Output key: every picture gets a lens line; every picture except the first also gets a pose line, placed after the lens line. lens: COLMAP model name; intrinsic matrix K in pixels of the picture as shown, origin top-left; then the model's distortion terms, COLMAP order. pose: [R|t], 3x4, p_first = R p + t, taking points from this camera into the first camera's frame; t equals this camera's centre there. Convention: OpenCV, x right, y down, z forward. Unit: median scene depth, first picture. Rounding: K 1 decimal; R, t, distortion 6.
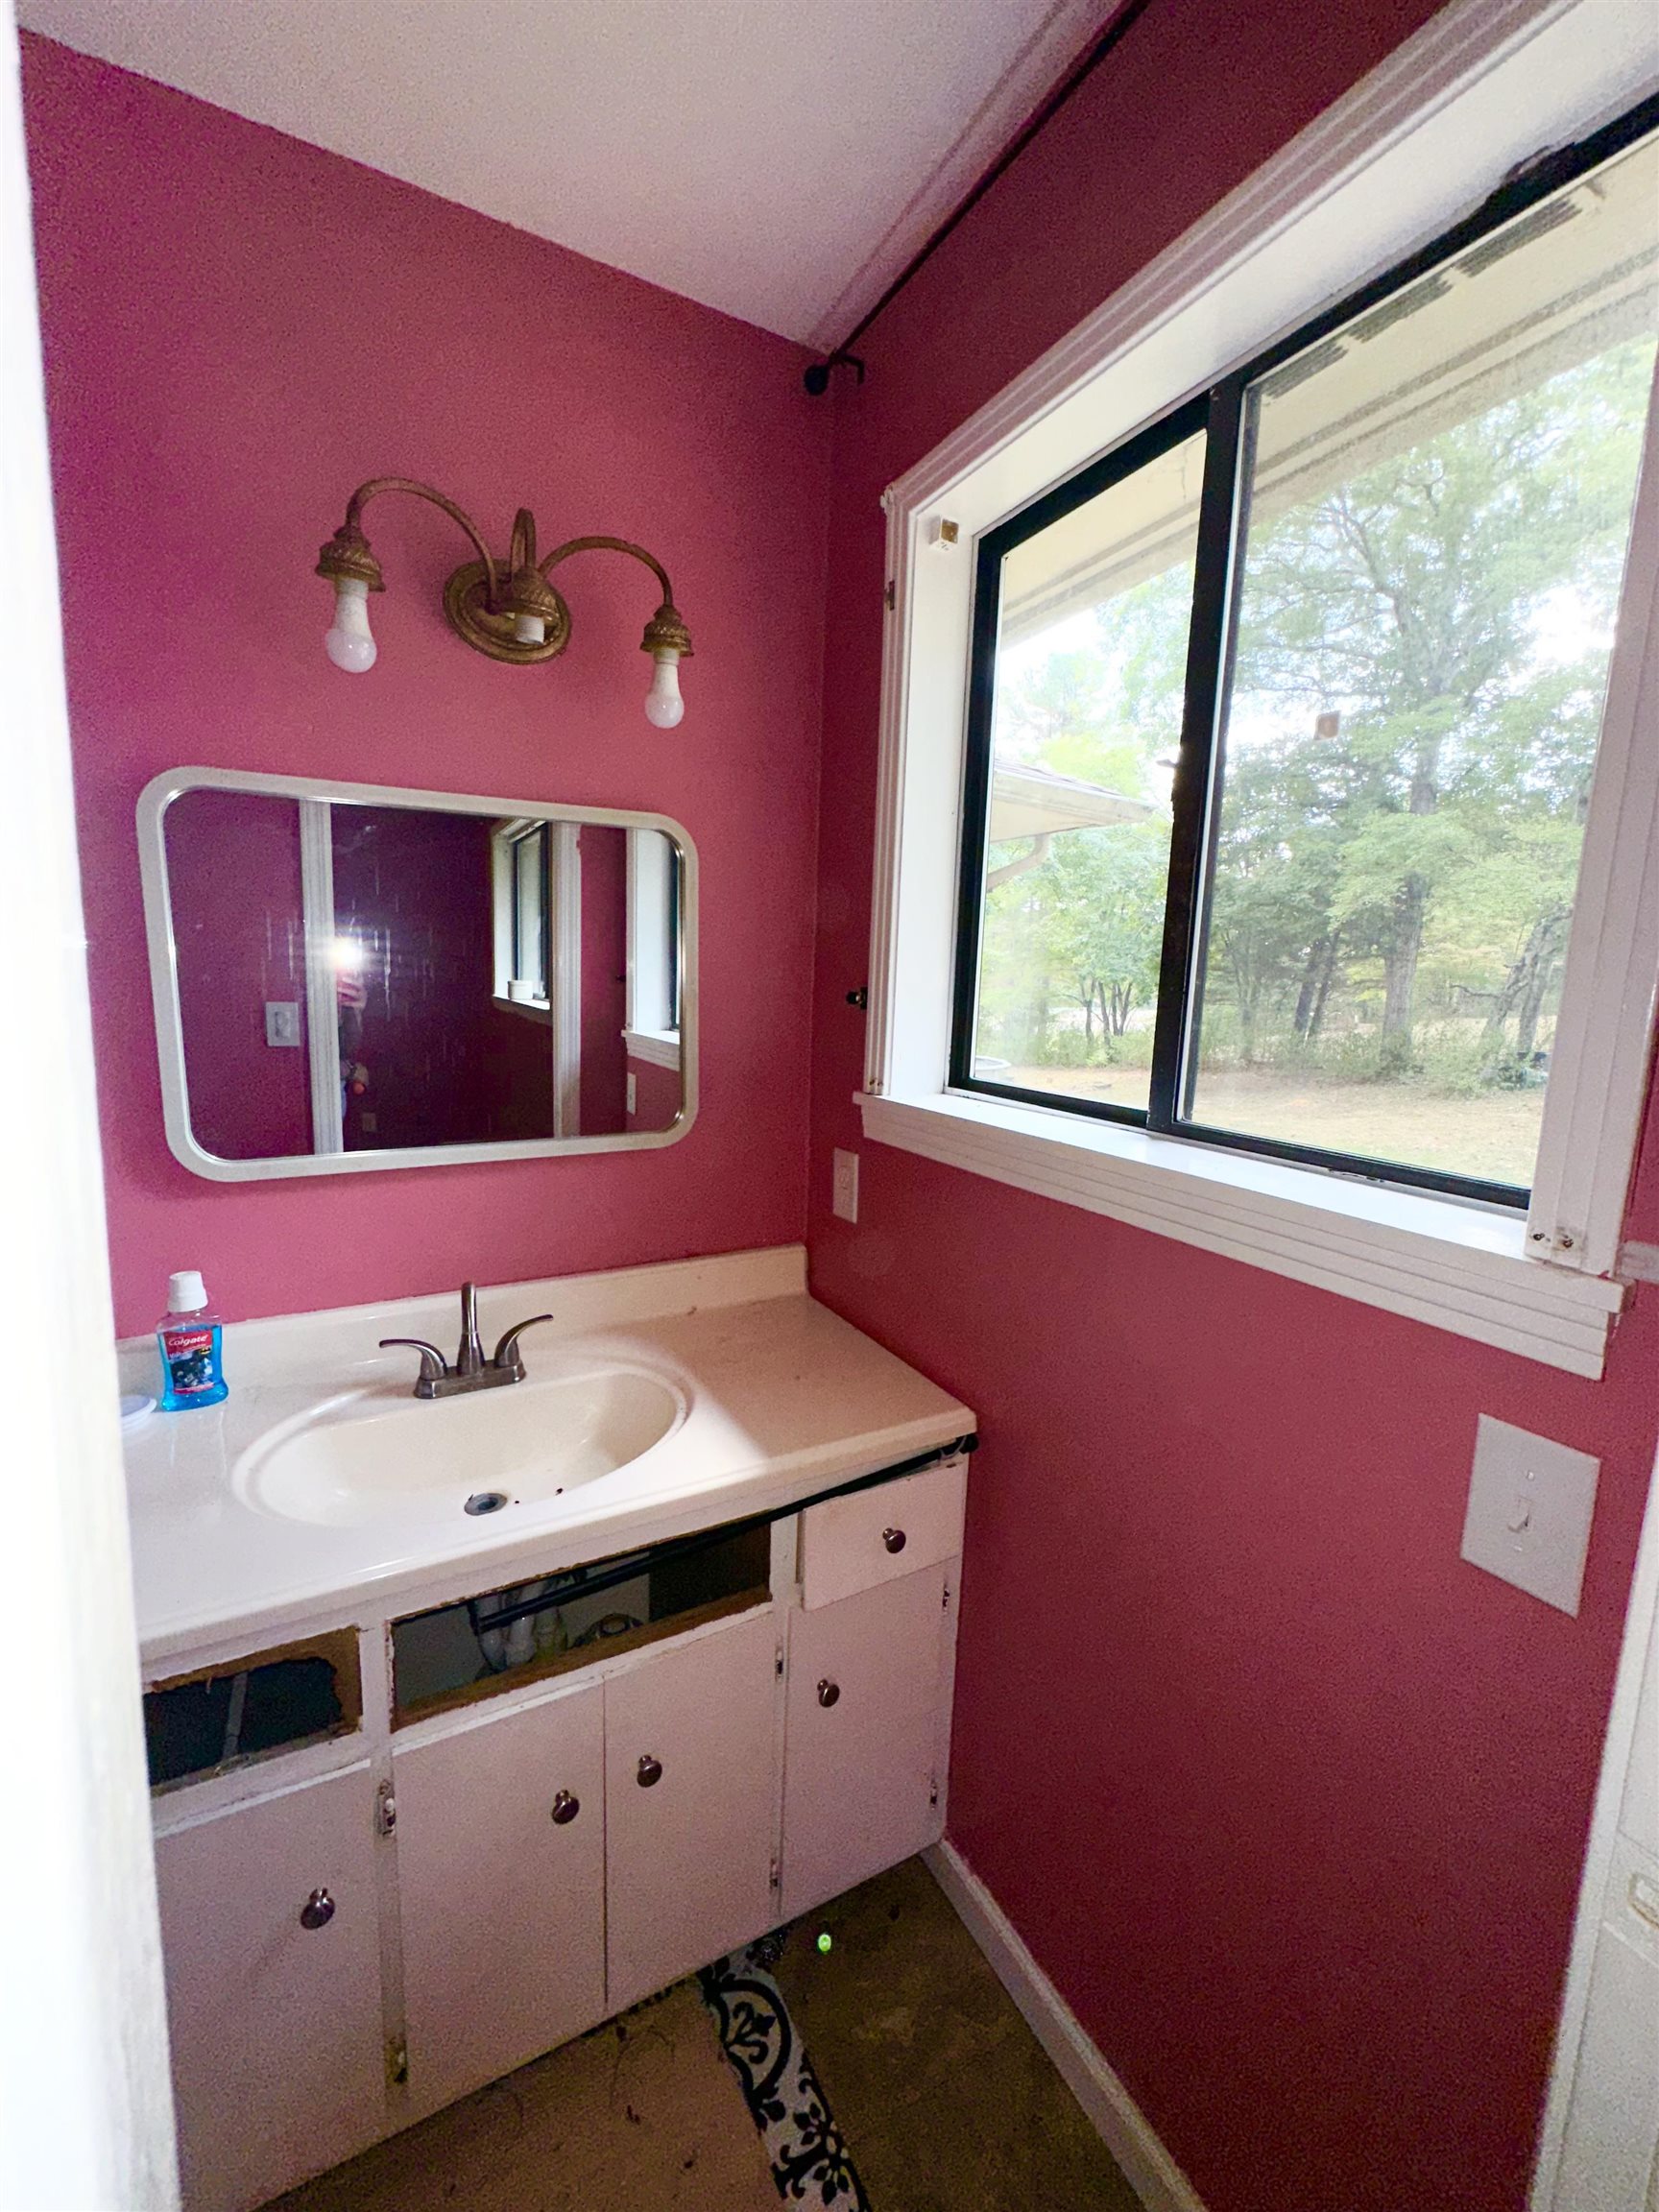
lens RADIAL K [[889.2, 0, 831.9], [0, 889.2, 1098.4], [0, 0, 1]] dist [-0.007383, -0.000321]
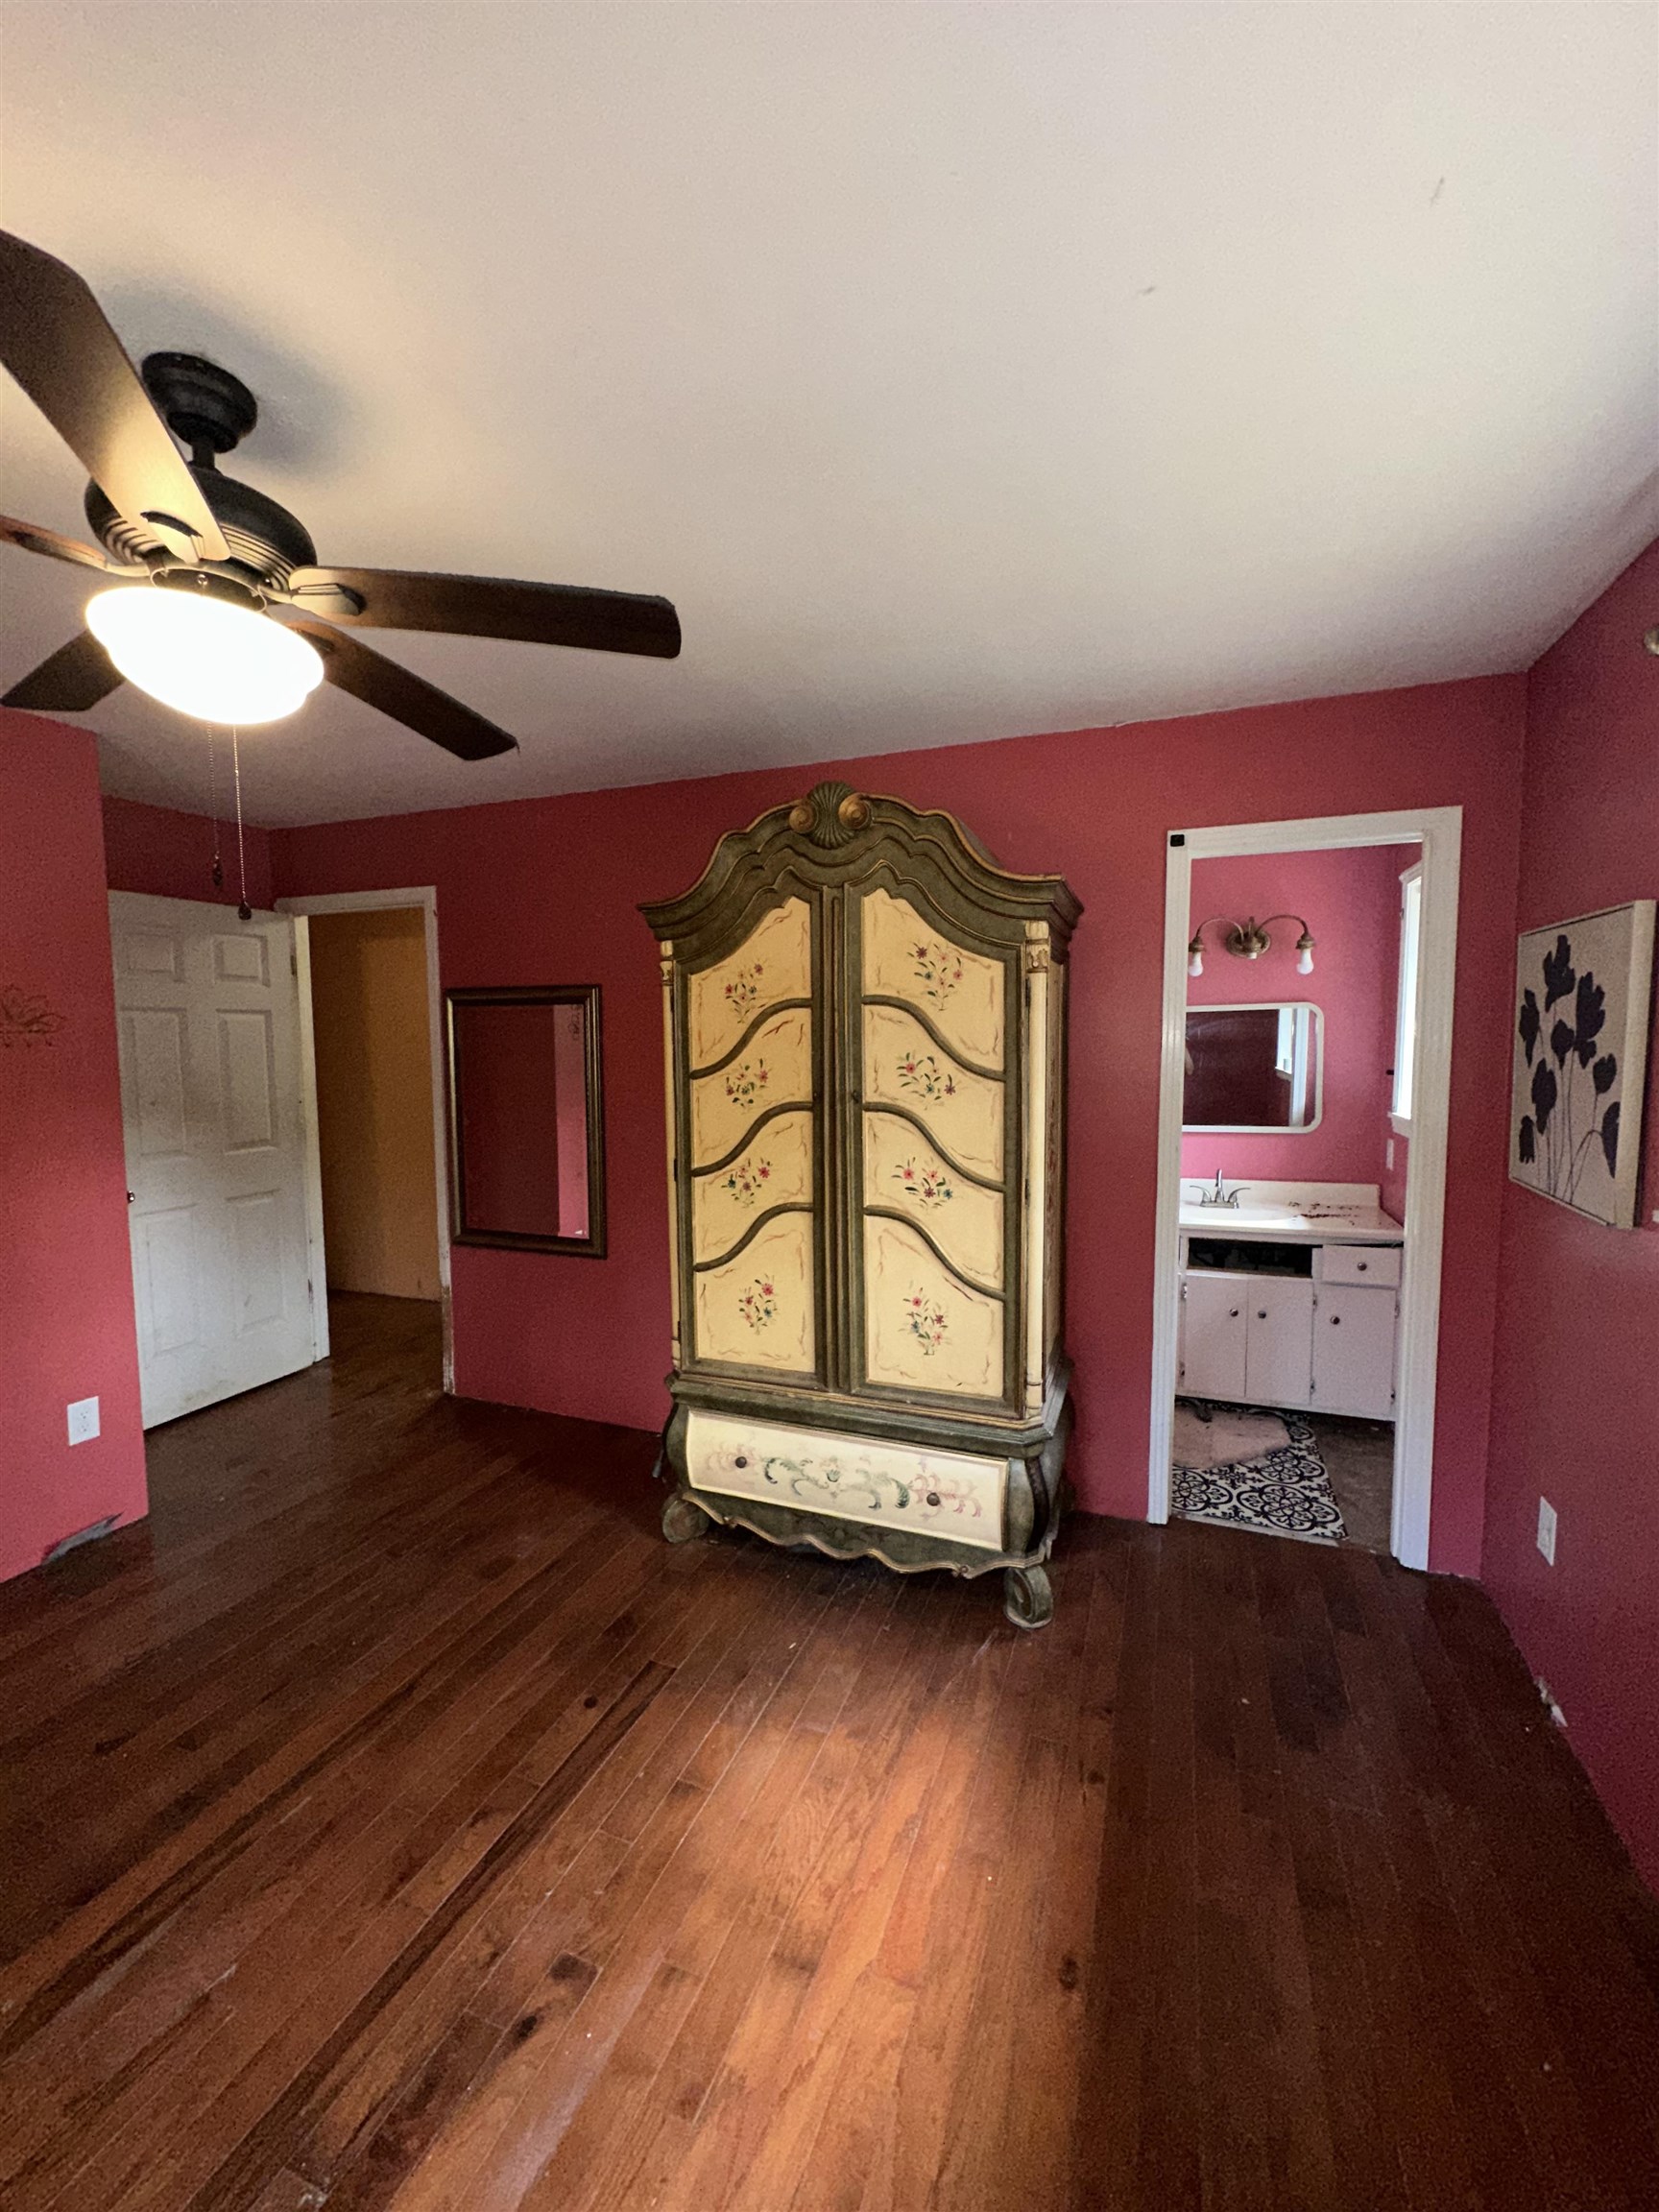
lens RADIAL K [[889.2, 0, 812.3], [0, 889.2, 1116.7], [0, 0, 1]] dist [-0.007383, -0.000321]
pose [[0.639599, 0.031816, -0.768050, 0.993809], [-0.070499, 0.997360, -0.017393, 0.178156], [0.765469, 0.065271, 0.640154, -1.955911]]
